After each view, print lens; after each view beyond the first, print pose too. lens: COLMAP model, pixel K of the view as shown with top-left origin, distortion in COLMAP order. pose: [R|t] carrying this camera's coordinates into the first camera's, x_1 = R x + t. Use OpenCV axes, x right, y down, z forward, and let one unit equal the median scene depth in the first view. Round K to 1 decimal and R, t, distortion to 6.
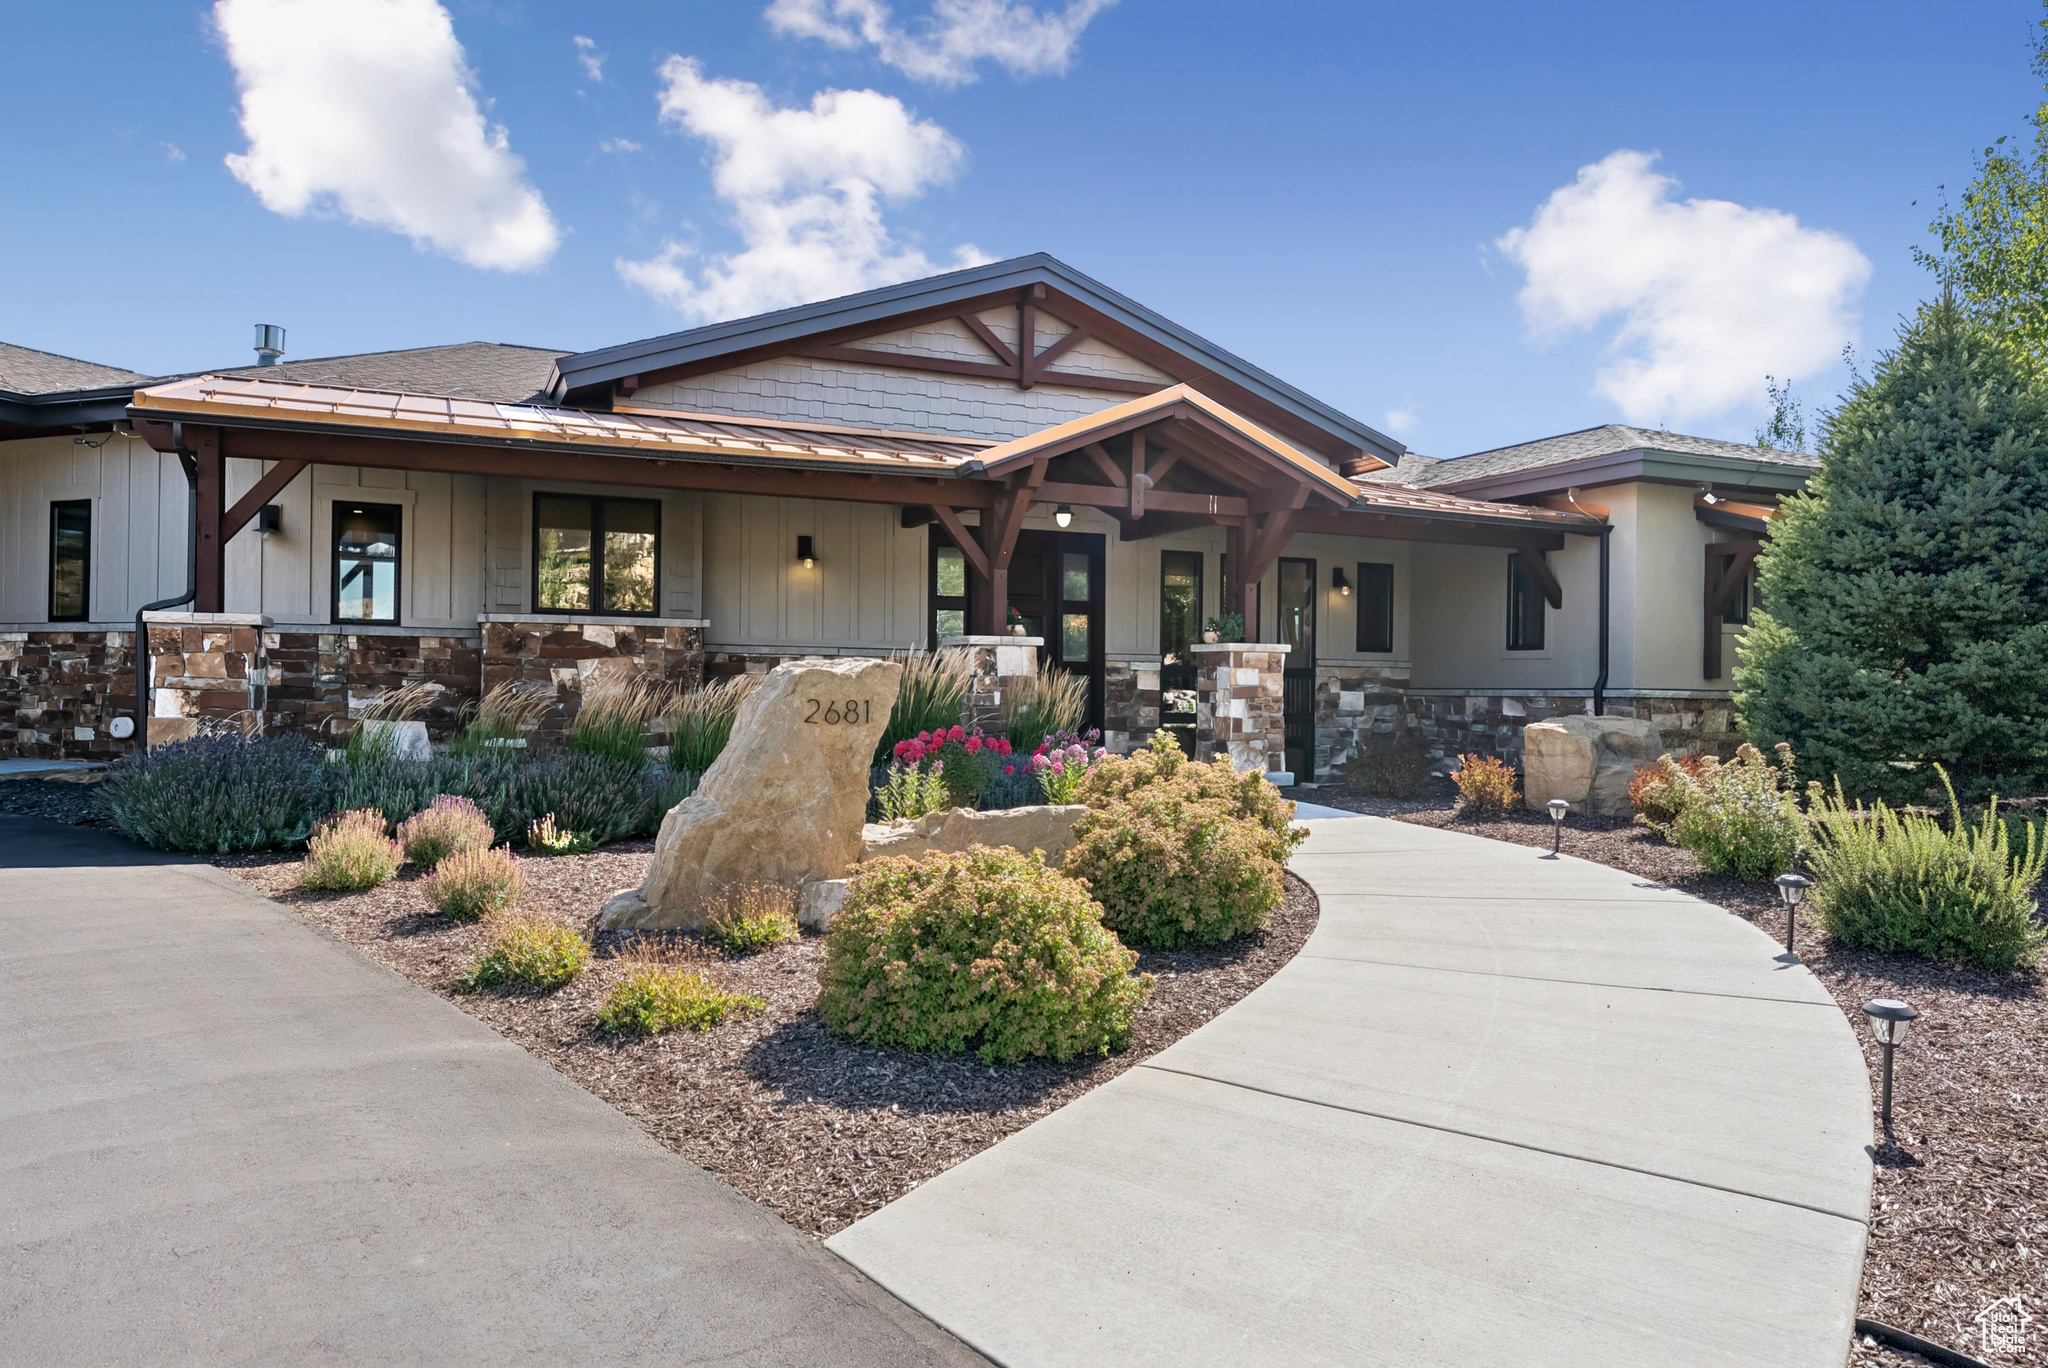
lens RADIAL K [[1342.7, 0, 1028.5], [0, 1342.7, 684.7], [0, 0, 1]] dist [0.007070, -0.005138]
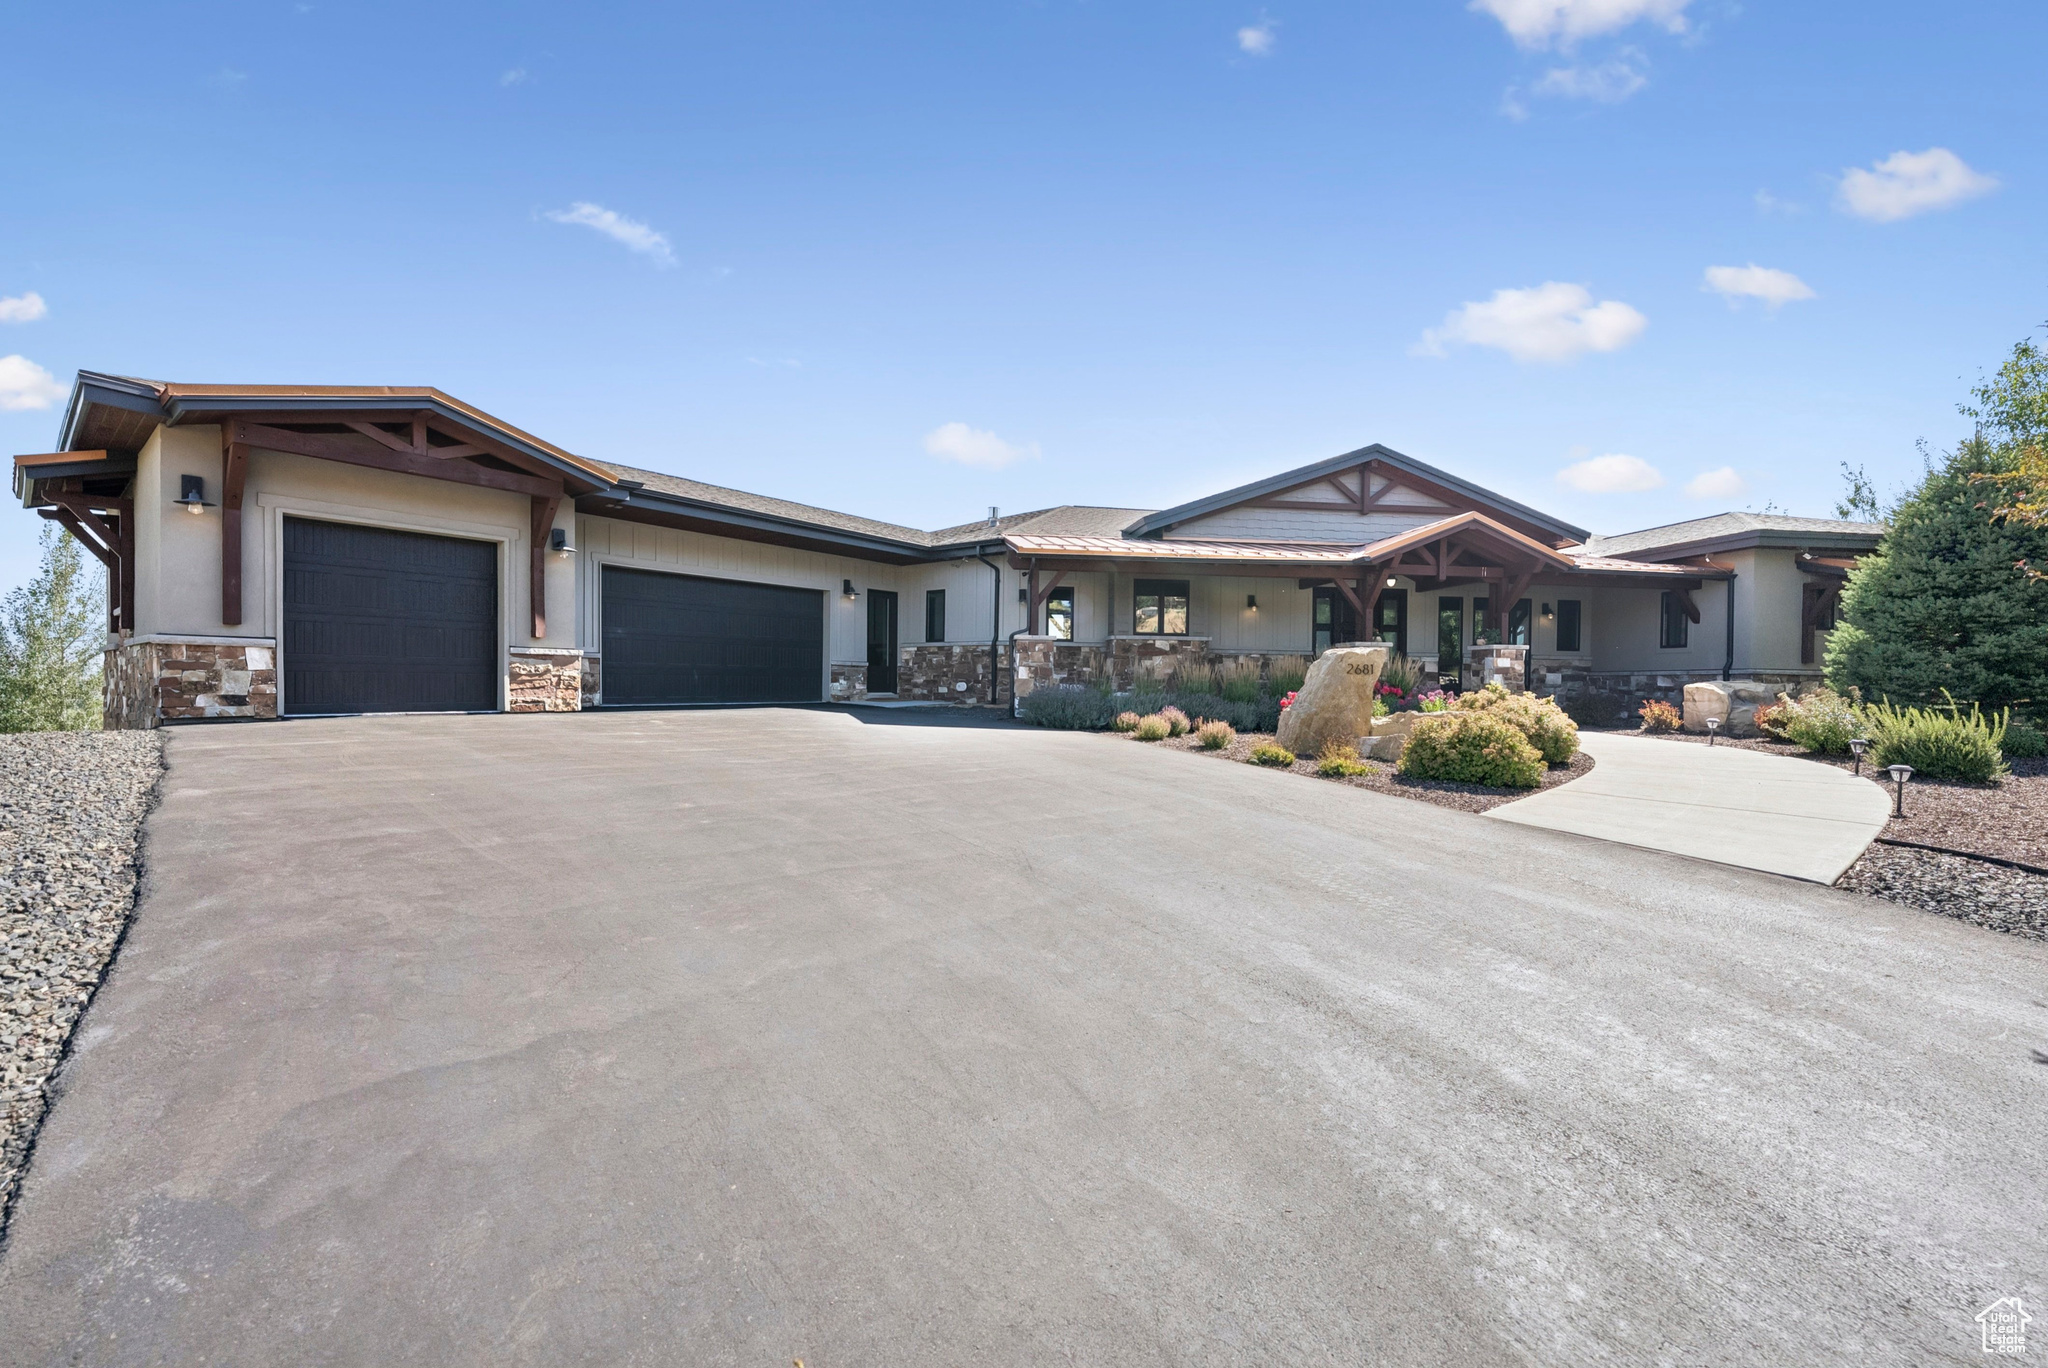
lens RADIAL K [[813.4, 0, 1009.5], [0, 813.4, 690.9], [0, 0, 1]] dist [-0.002847, -0.000338]
pose [[0.954631, 0.003413, -0.297773, -0.165168], [-0.000566, 0.999953, 0.009647, 0.024160], [0.297792, -0.009041, 0.954588, -0.308846]]
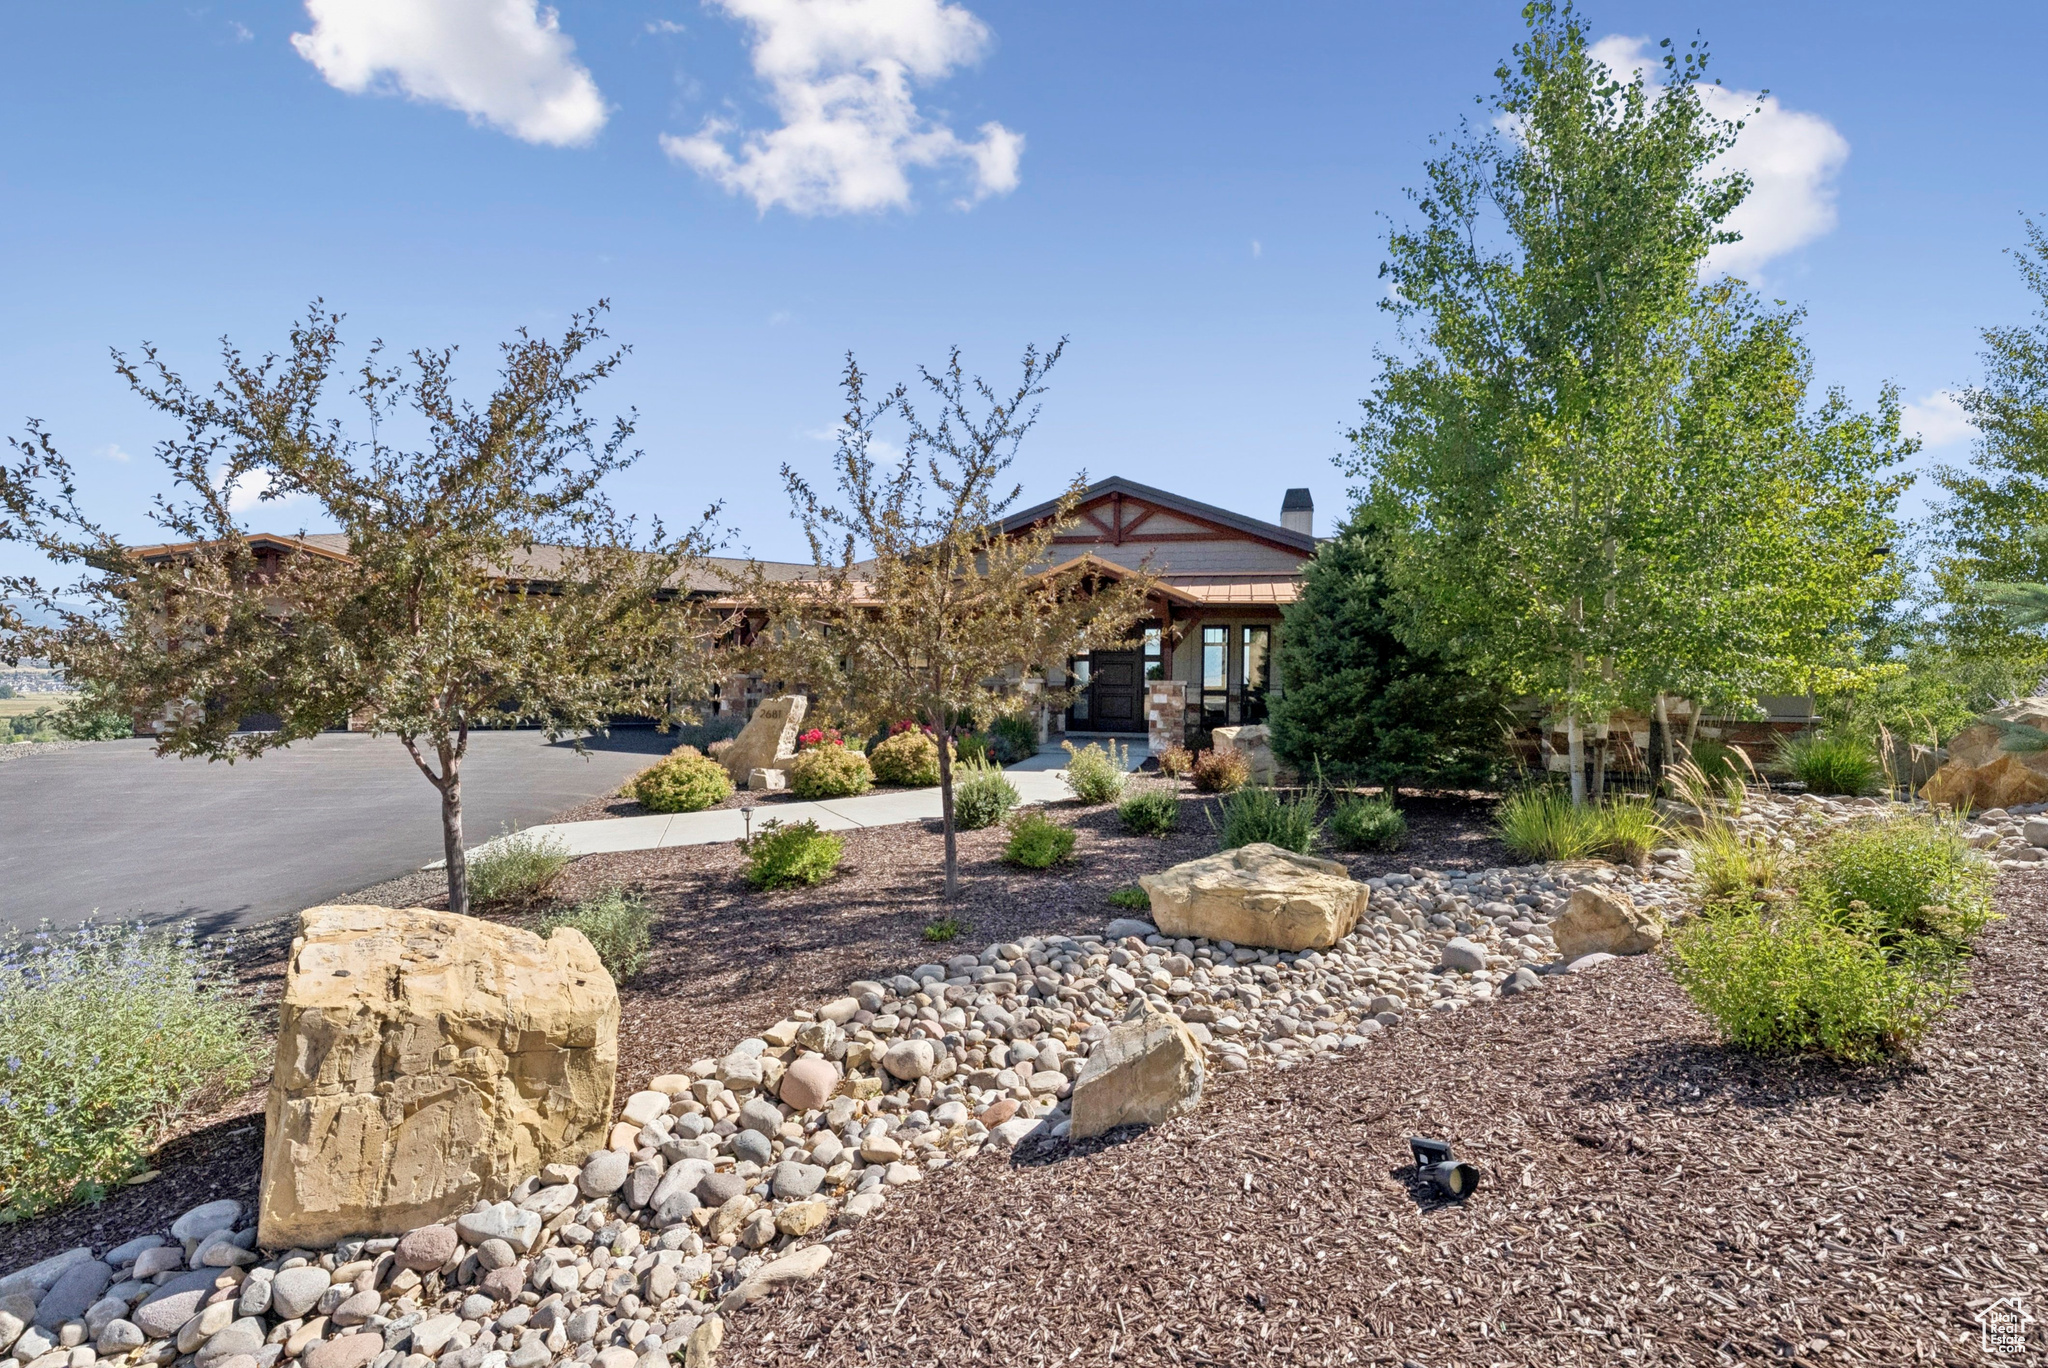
lens RADIAL K [[918.4, 0, 1022.3], [0, 918.4, 681.7], [0, 0, 1]] dist [-0.000201, -0.000004]
pose [[0.784346, 0.002554, -0.620318, 0.832648], [-0.004590, 0.999988, -0.001686, -0.027255], [0.620306, 0.004169, 0.784349, -0.131194]]
